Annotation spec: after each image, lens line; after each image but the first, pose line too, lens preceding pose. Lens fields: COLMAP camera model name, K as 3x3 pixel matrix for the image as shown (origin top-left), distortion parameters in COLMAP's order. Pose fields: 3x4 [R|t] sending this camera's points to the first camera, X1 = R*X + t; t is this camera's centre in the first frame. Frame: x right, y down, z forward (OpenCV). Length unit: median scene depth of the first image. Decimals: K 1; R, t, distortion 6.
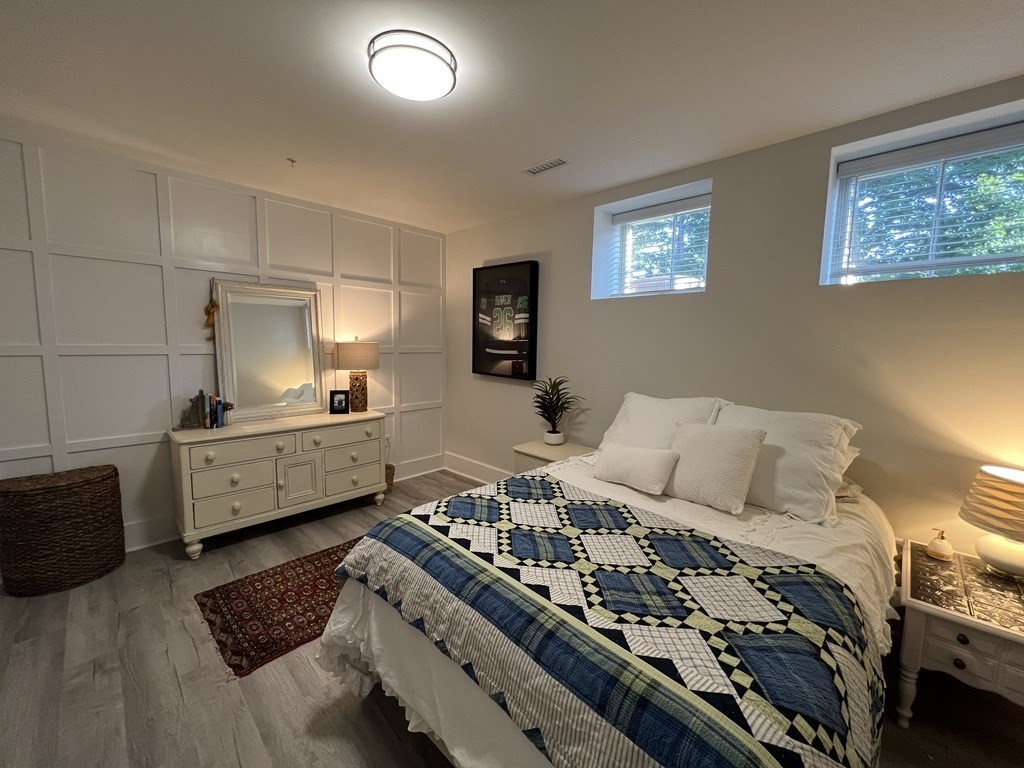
lens RADIAL K [[408.0, 0, 513.5], [0, 408.0, 385.5], [0, 0, 1]] dist [-0.001632, 0.000295]
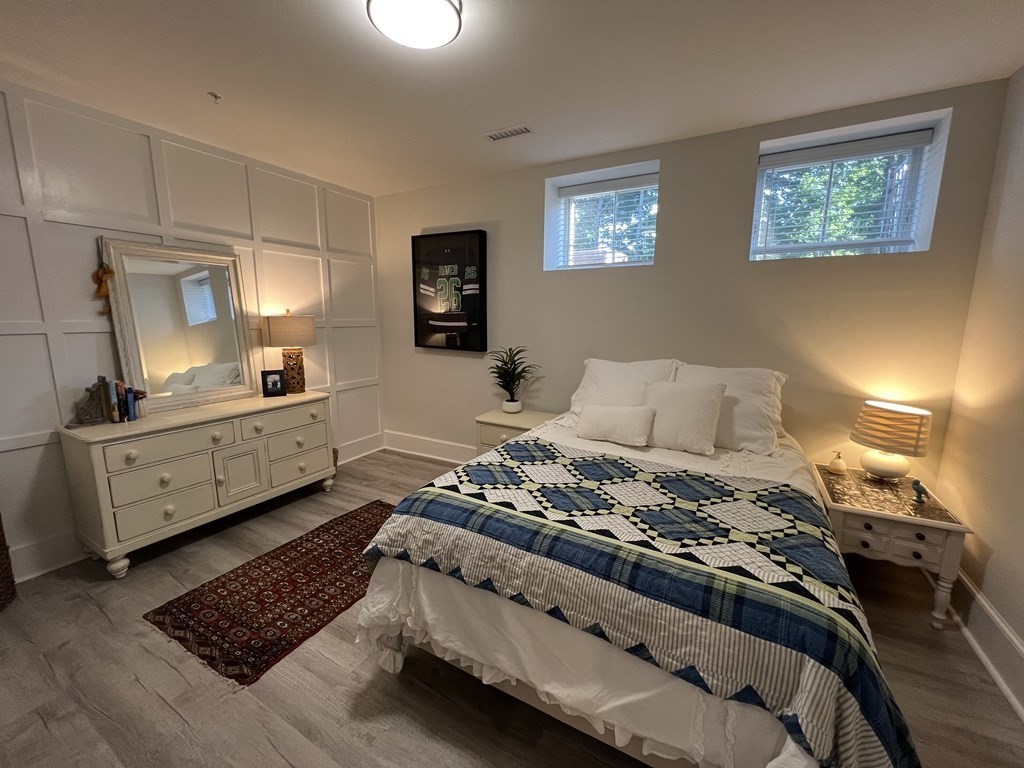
lens RADIAL K [[408.0, 0, 513.3], [0, 408.0, 385.1], [0, 0, 1]] dist [-0.001632, 0.000295]
pose [[0.966456, -0.055643, 0.250733, -0.197772], [0.039796, 0.996902, 0.067841, 0.006347], [-0.253731, -0.055587, 0.965676, 0.005708]]
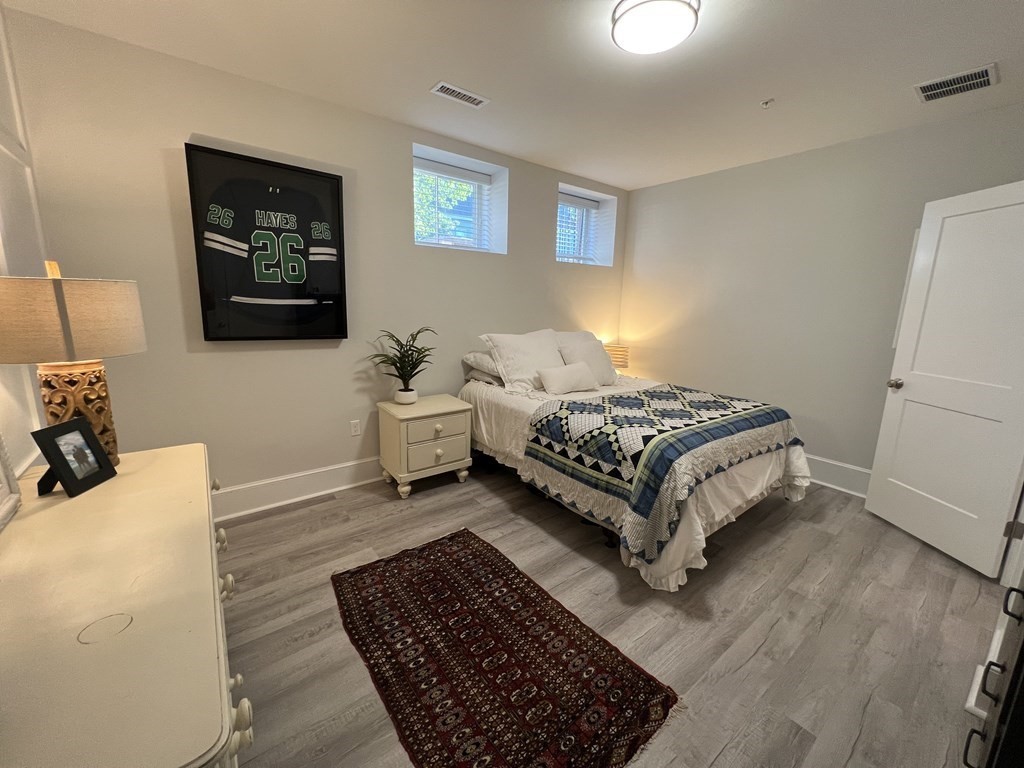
lens RADIAL K [[408.0, 0, 511.1], [0, 408.0, 385.7], [0, 0, 1]] dist [-0.001632, 0.000295]
pose [[0.141721, -0.212994, 0.966721, -0.956211], [0.086783, 0.975491, 0.202204, -0.075570], [-0.986095, 0.055239, 0.156732, 0.800432]]
